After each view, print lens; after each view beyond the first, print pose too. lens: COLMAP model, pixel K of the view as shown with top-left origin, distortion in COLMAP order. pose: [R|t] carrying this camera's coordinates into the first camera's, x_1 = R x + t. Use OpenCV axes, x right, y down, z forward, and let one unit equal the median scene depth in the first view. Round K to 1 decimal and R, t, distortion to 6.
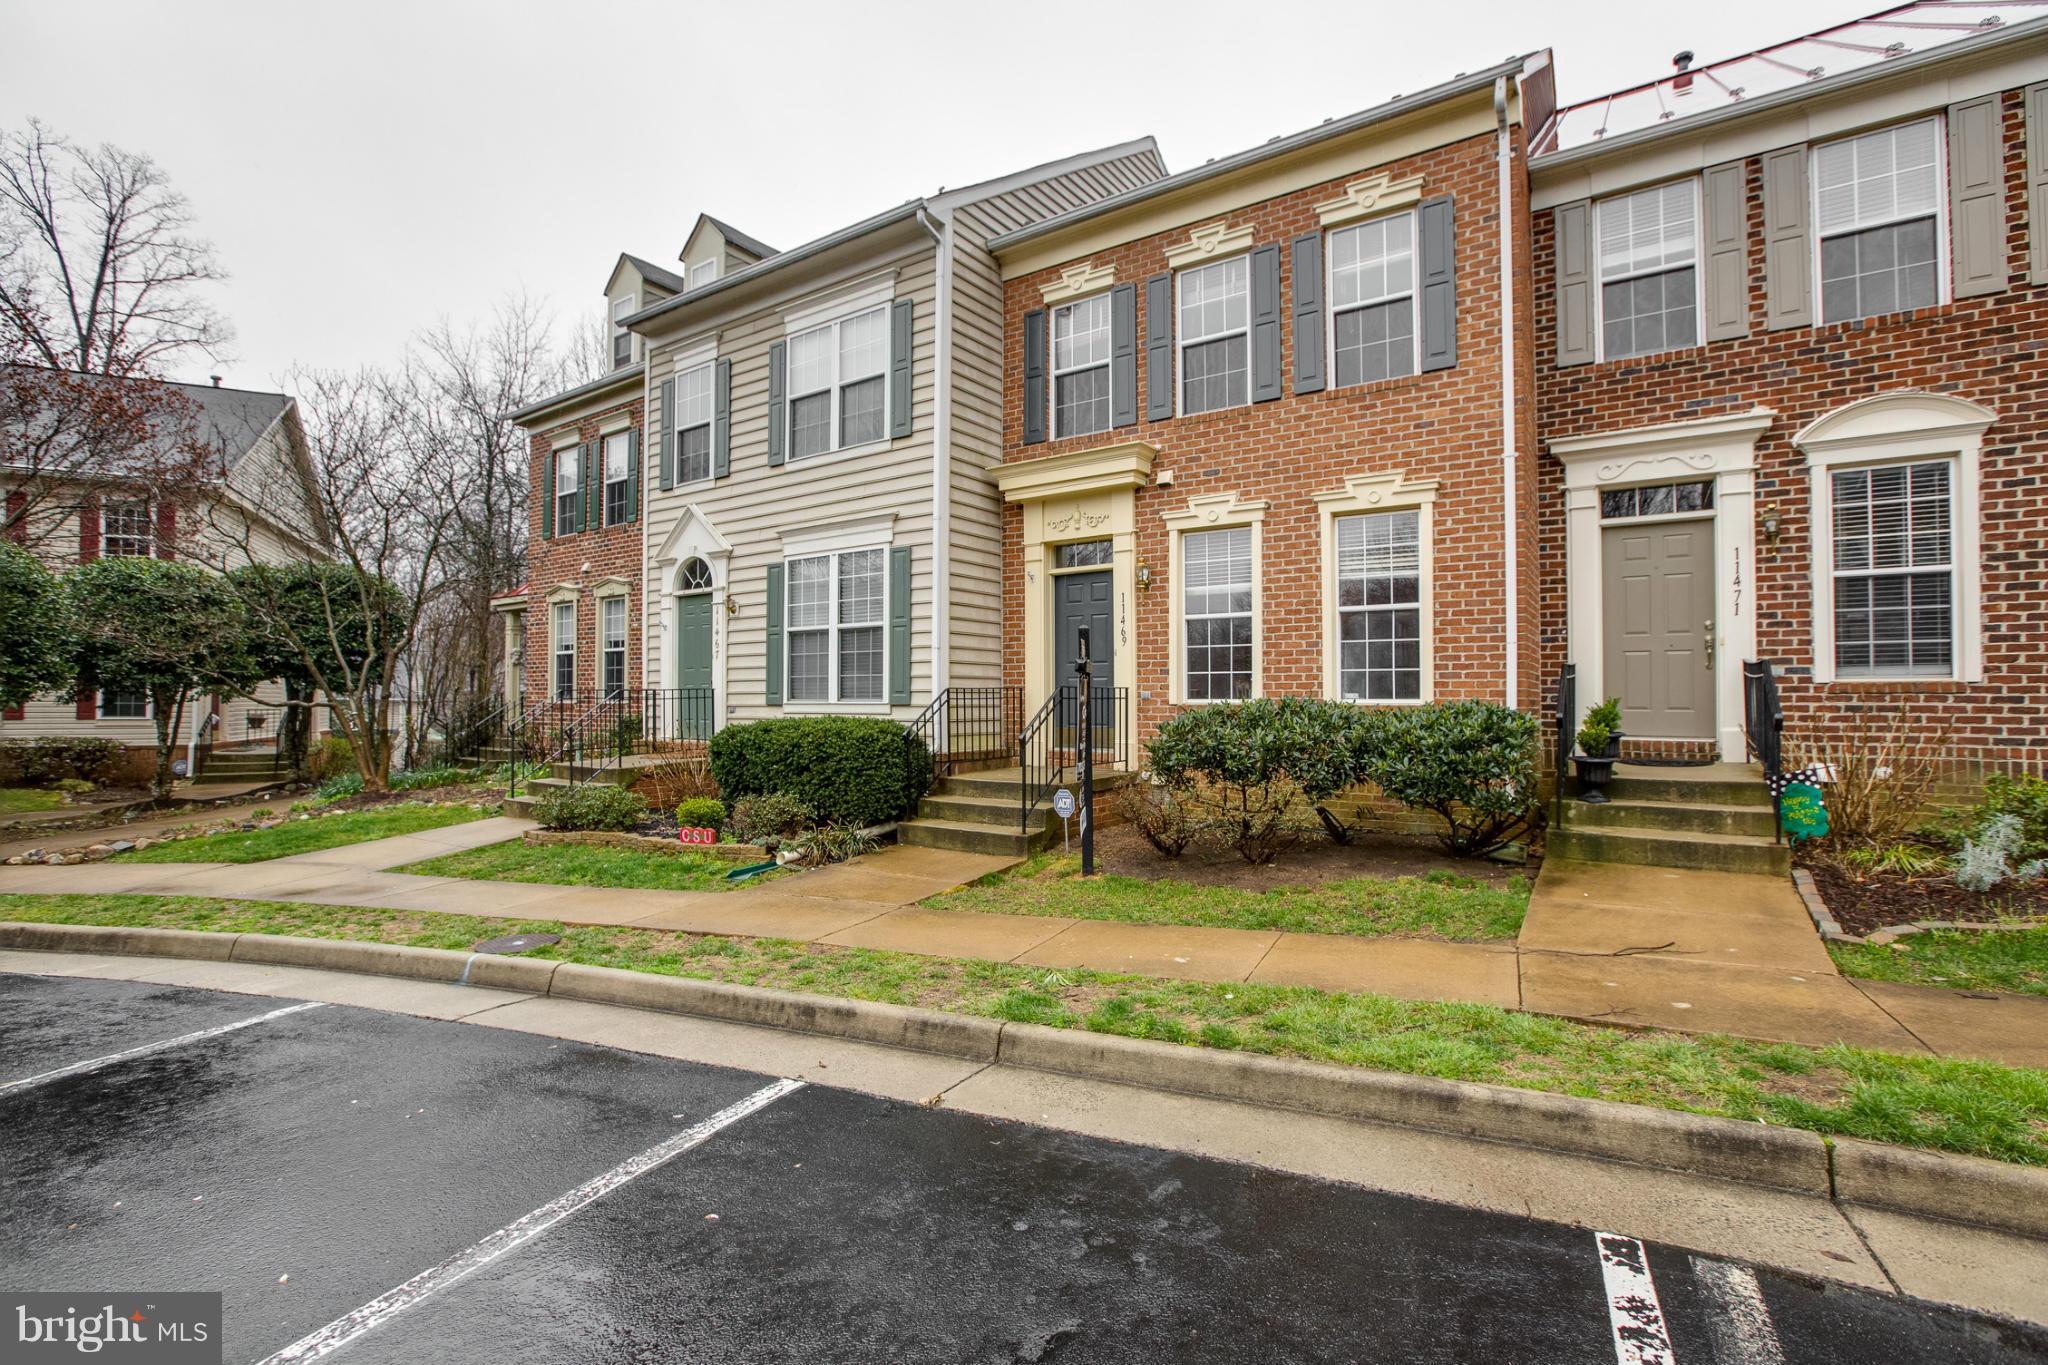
lens RADIAL K [[973.0, 0, 1032.2], [0, 973.0, 670.0], [0, 0, 1]] dist [-0.055217, 0.028558]
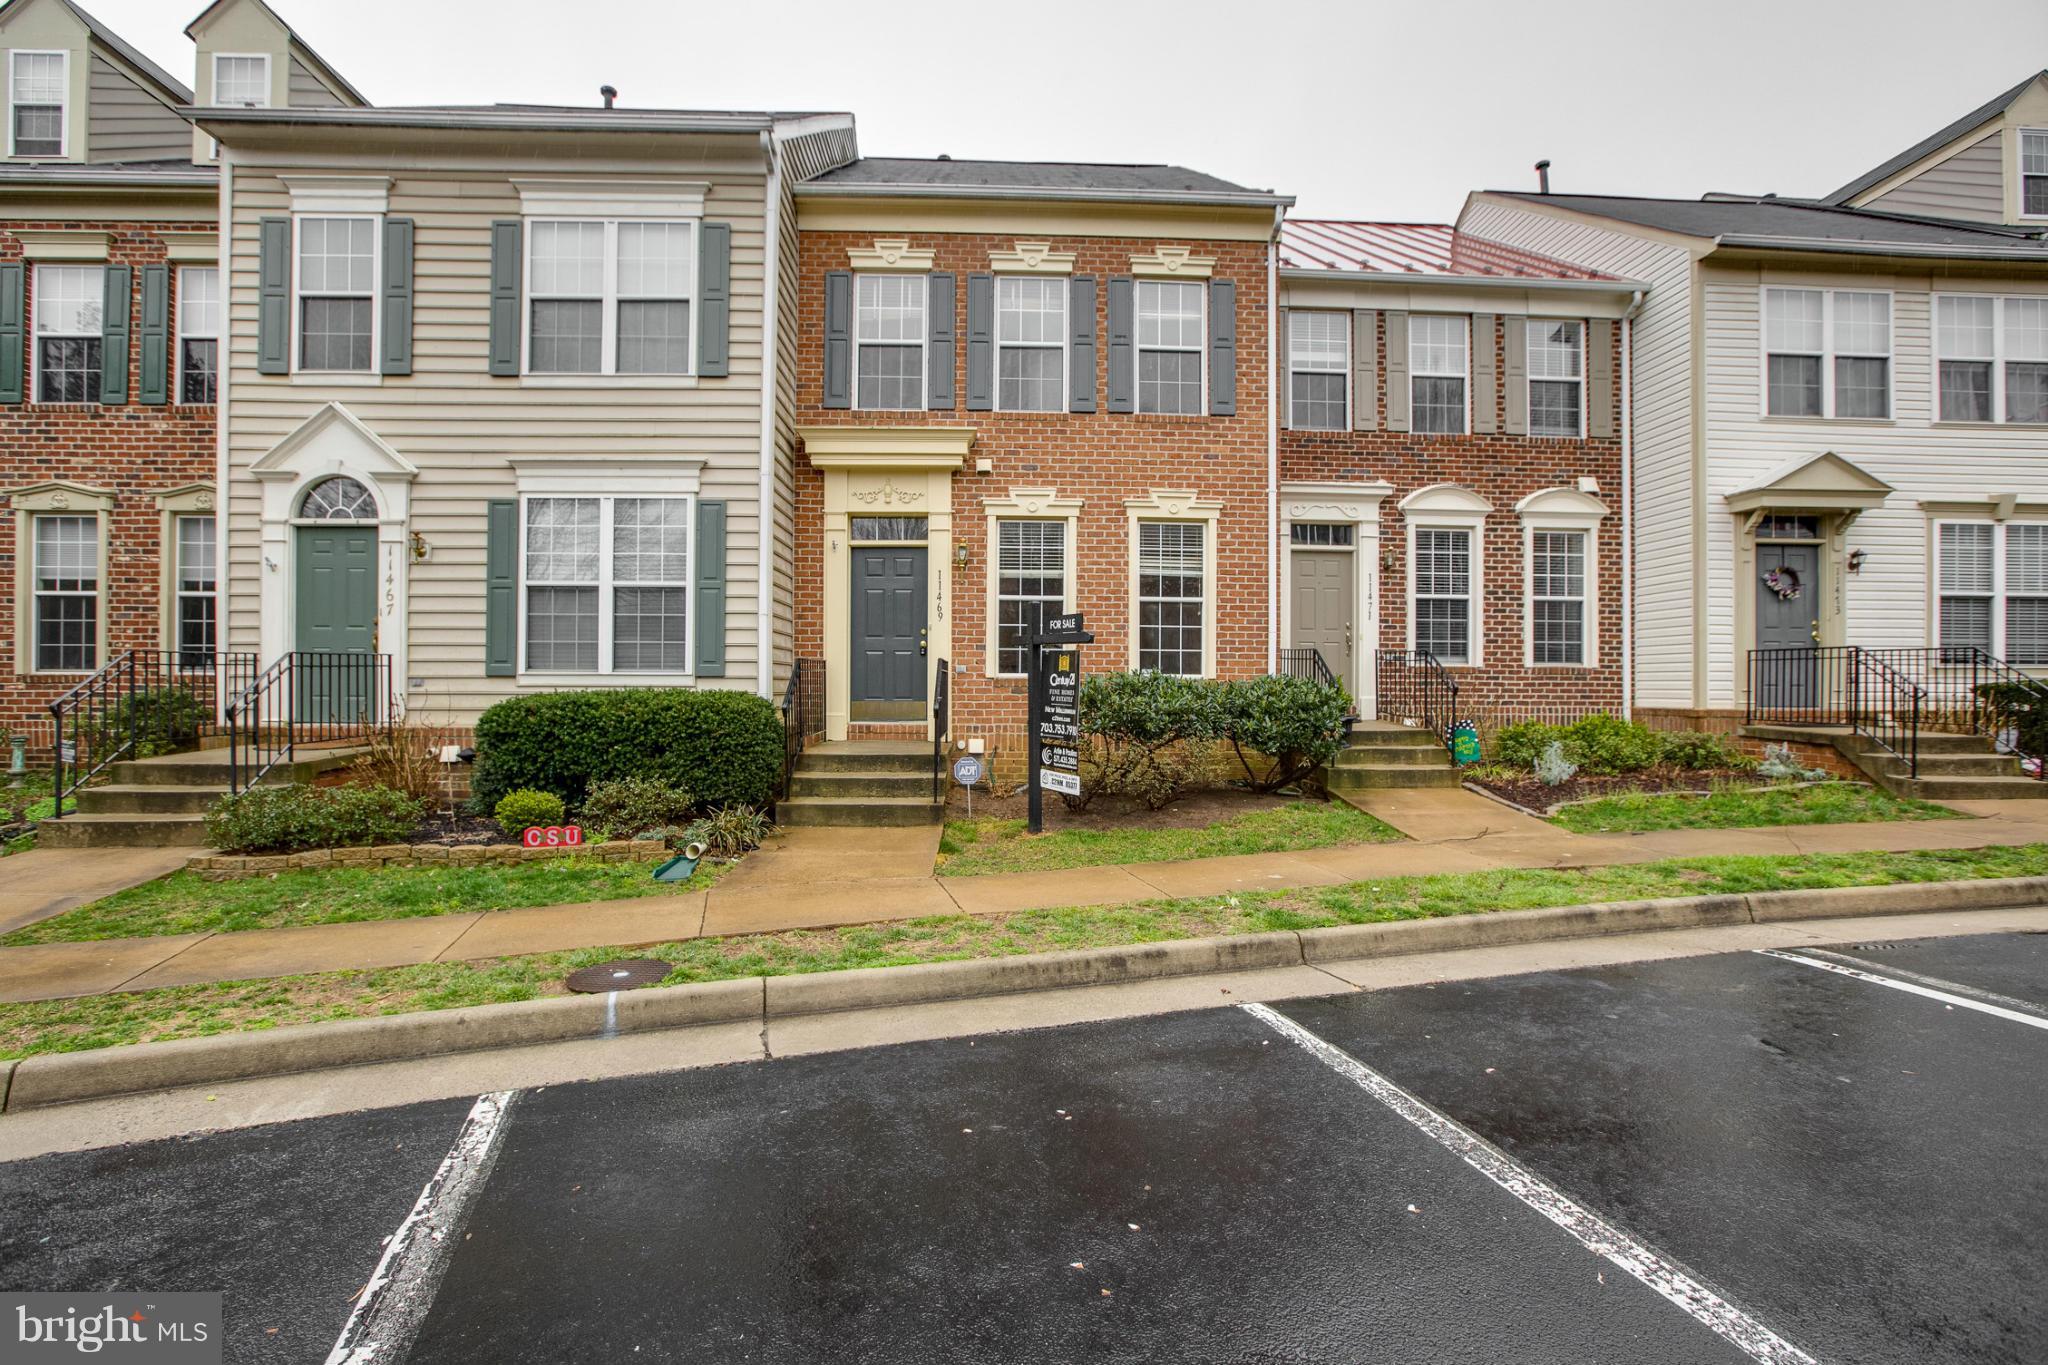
lens RADIAL K [[973.0, 0, 1032.2], [0, 973.0, 670.0], [0, 0, 1]] dist [-0.055217, 0.028558]
pose [[0.780859, 0.014724, 0.624534, -0.508113], [-0.022149, 0.999746, 0.004124, 0.021871], [-0.624315, -0.017053, 0.780987, 0.136324]]
